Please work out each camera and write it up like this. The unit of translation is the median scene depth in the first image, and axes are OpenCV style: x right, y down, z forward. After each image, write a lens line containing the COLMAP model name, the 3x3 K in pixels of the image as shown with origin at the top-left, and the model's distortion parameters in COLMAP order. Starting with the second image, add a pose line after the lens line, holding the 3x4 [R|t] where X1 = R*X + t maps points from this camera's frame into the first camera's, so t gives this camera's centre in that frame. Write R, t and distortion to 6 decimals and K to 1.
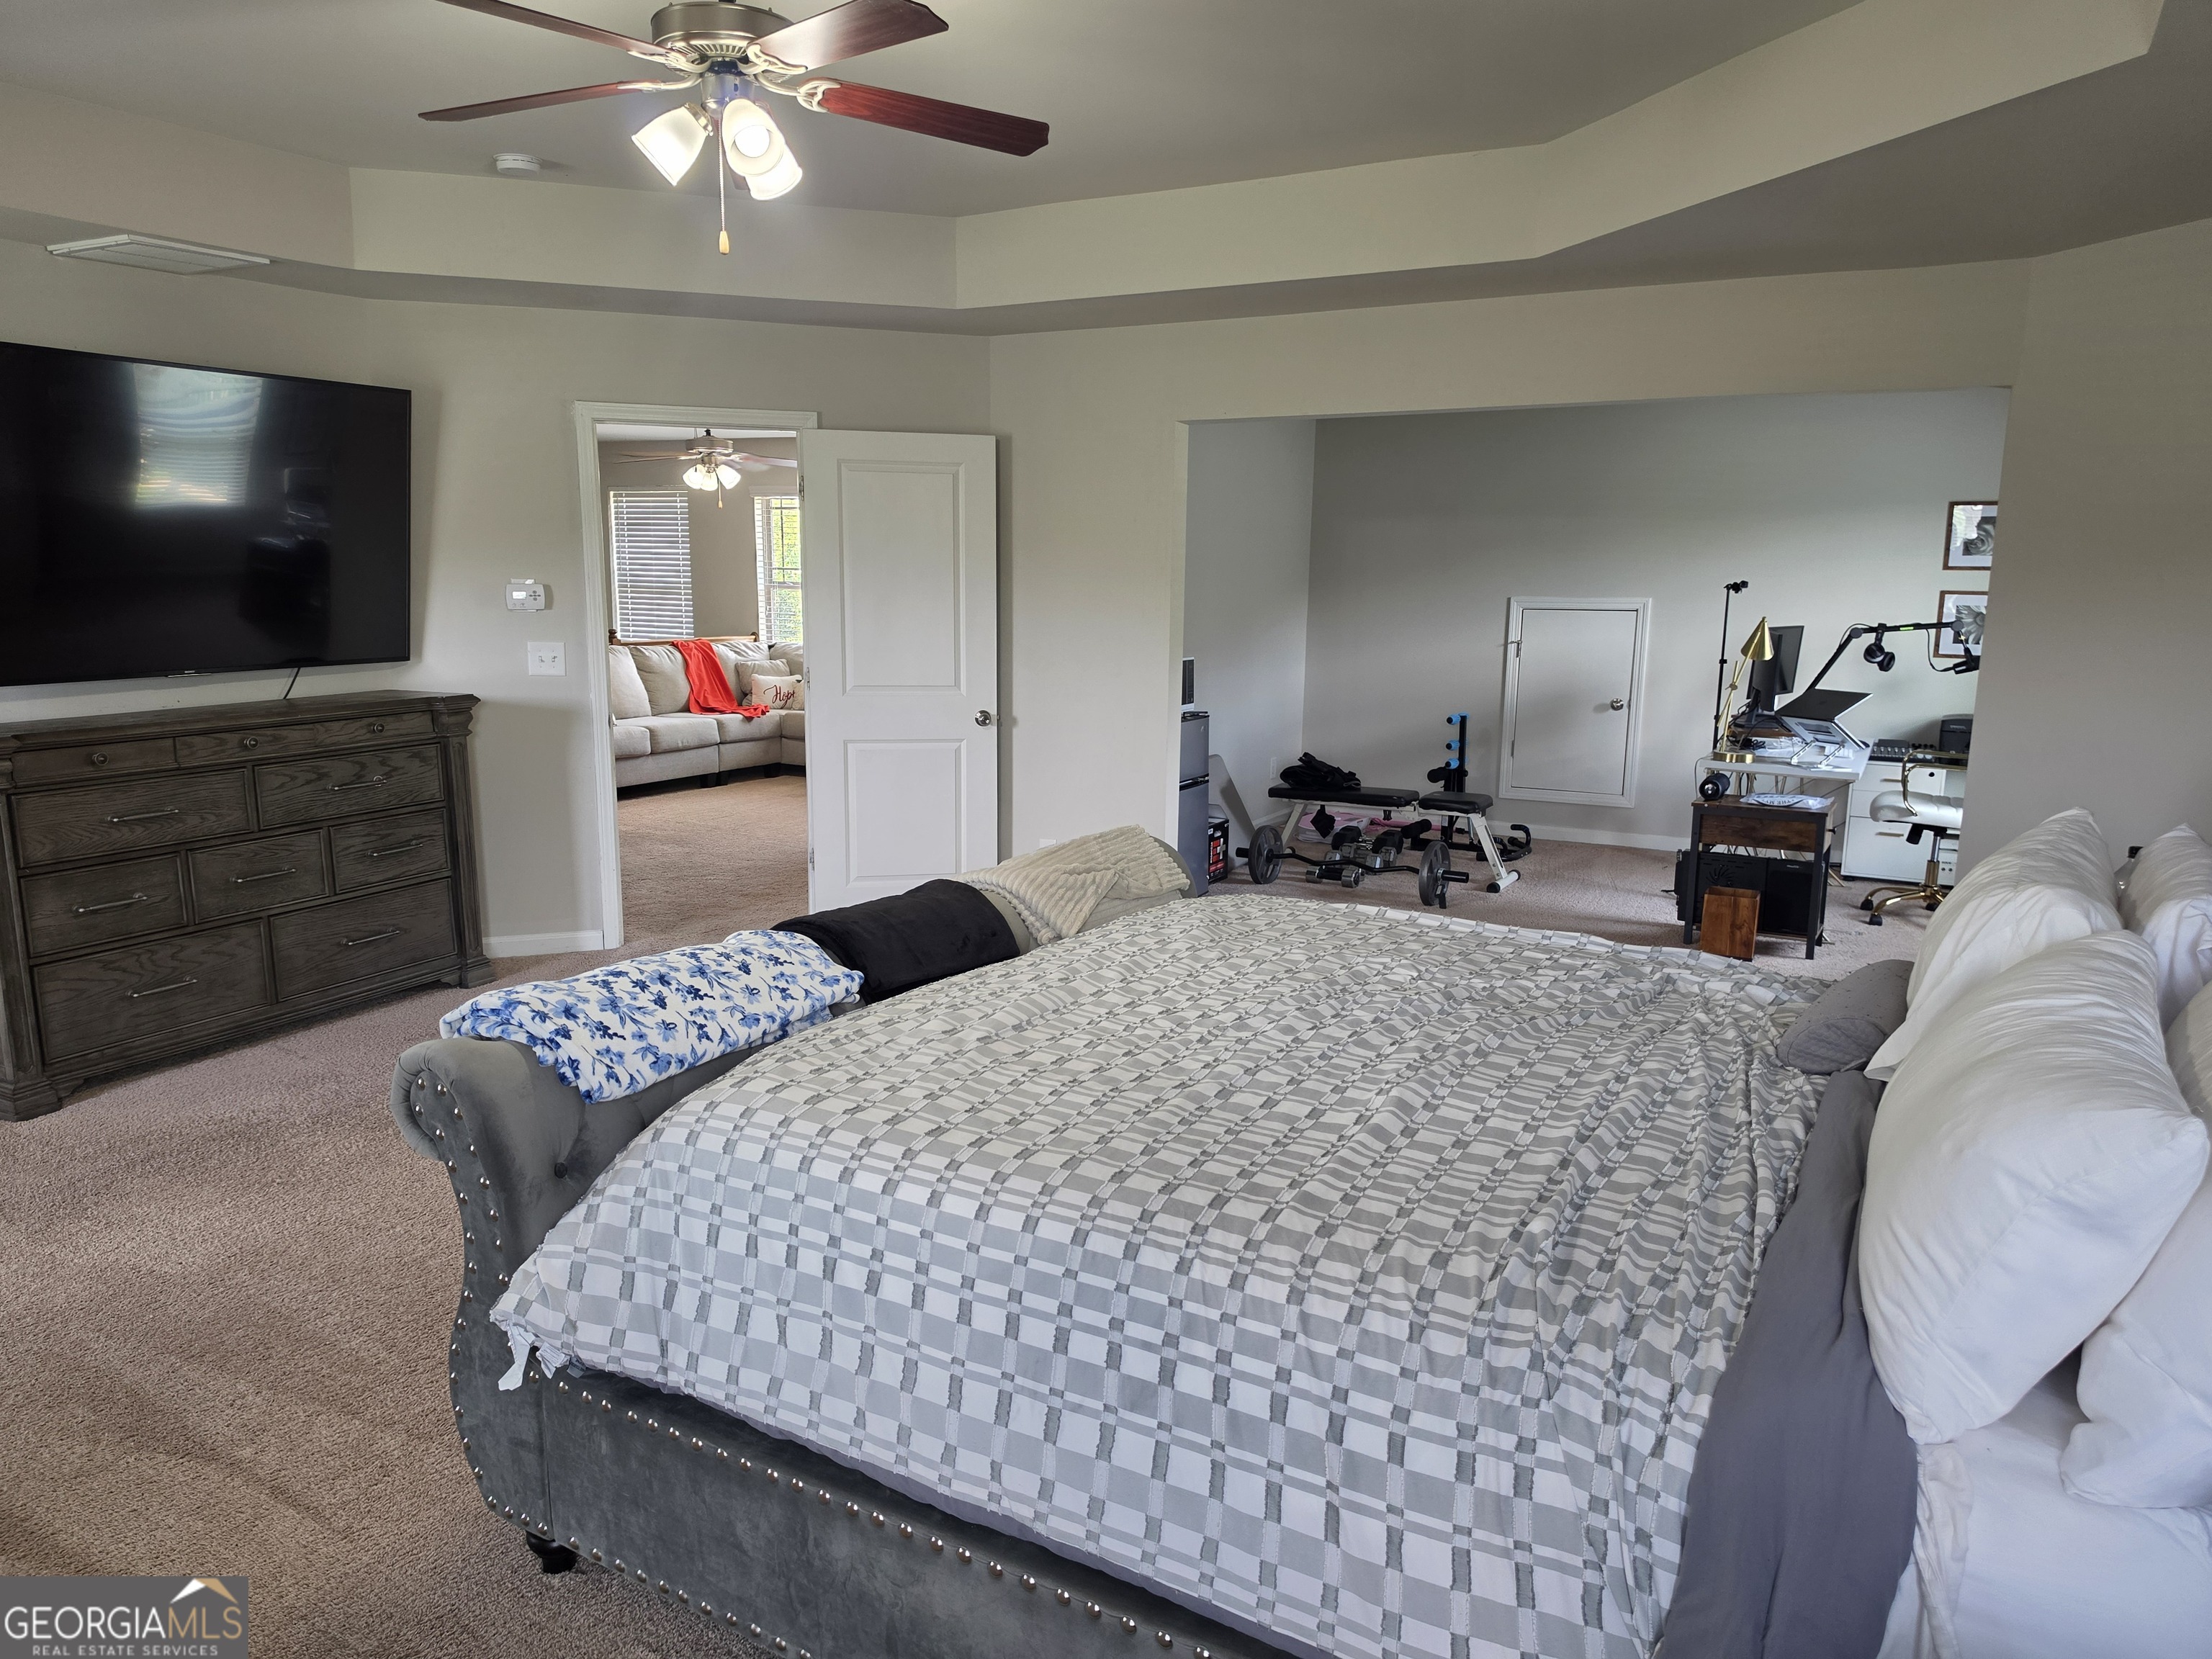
lens RADIAL K [[1545.1, 0, 1106.3], [0, 1545.1, 835.5], [0, 0, 1]] dist [0.035213, -0.054556]
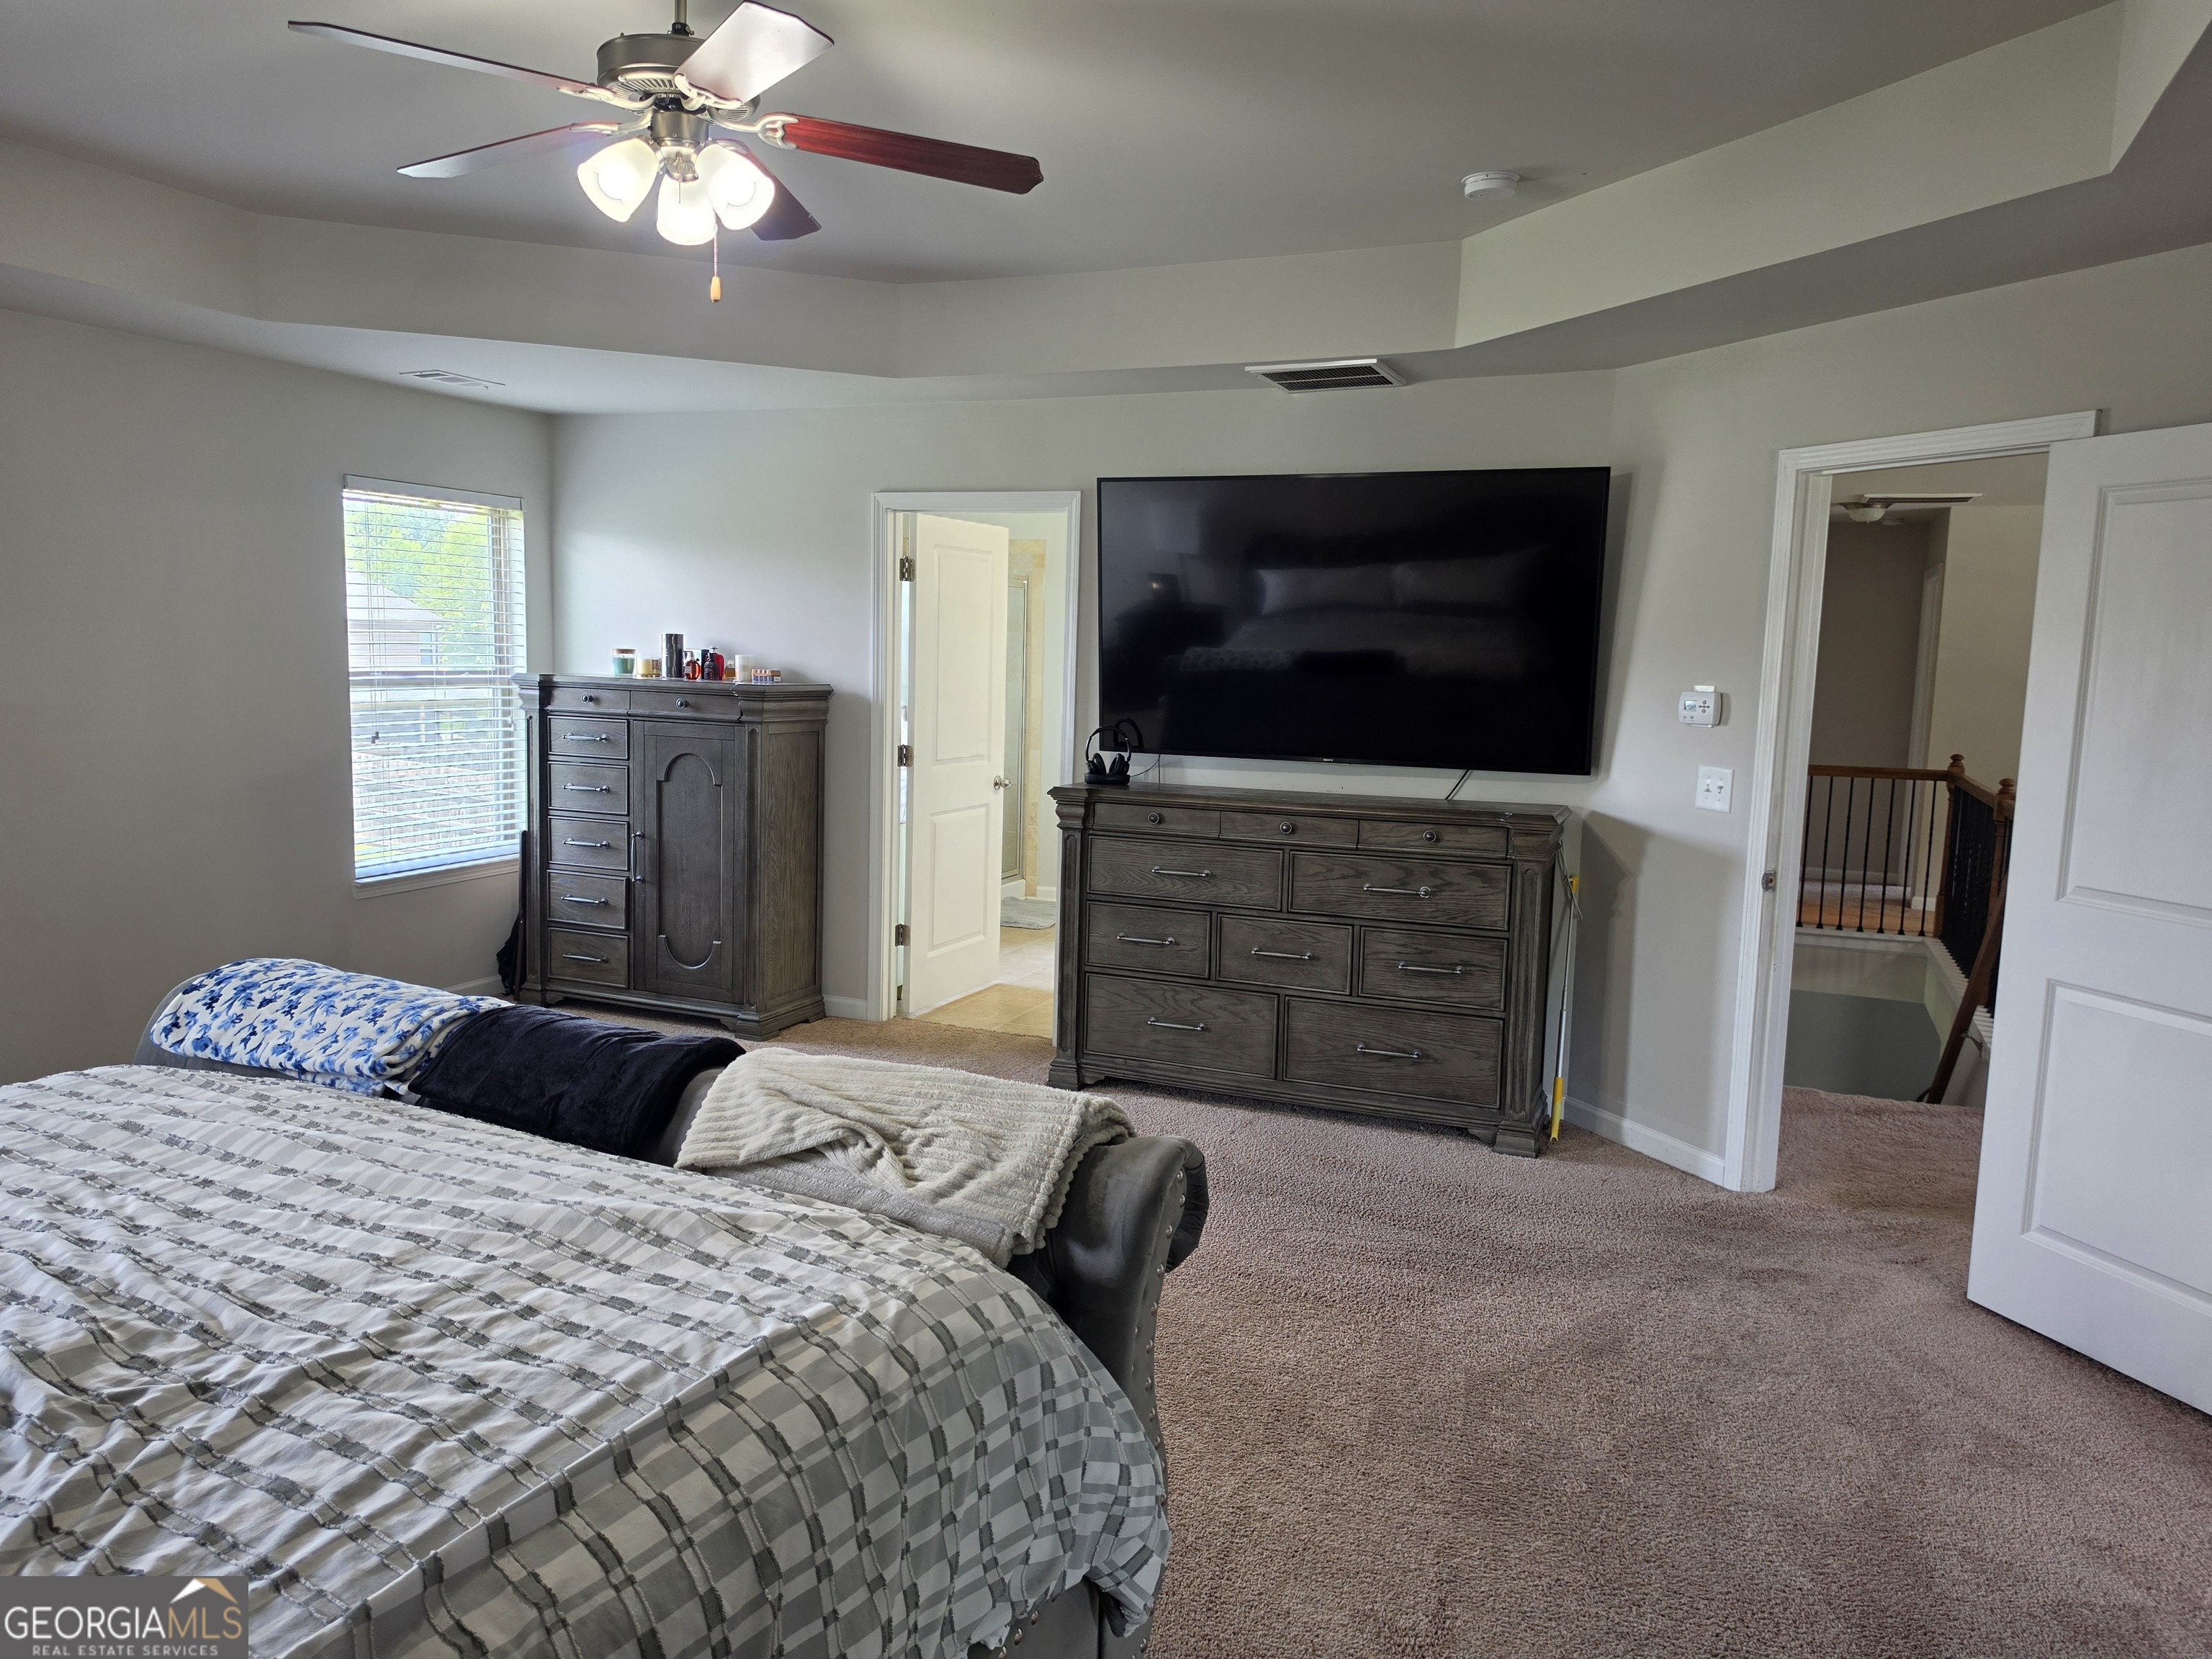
lens RADIAL K [[1545.1, 0, 1102.3], [0, 1545.1, 825.6], [0, 0, 1]] dist [0.035213, -0.054556]
pose [[0.068691, 0.110246, -0.991528, 0.454075], [-0.196578, 0.975886, 0.094888, -0.129835], [0.978079, 0.188394, 0.088706, 0.755461]]
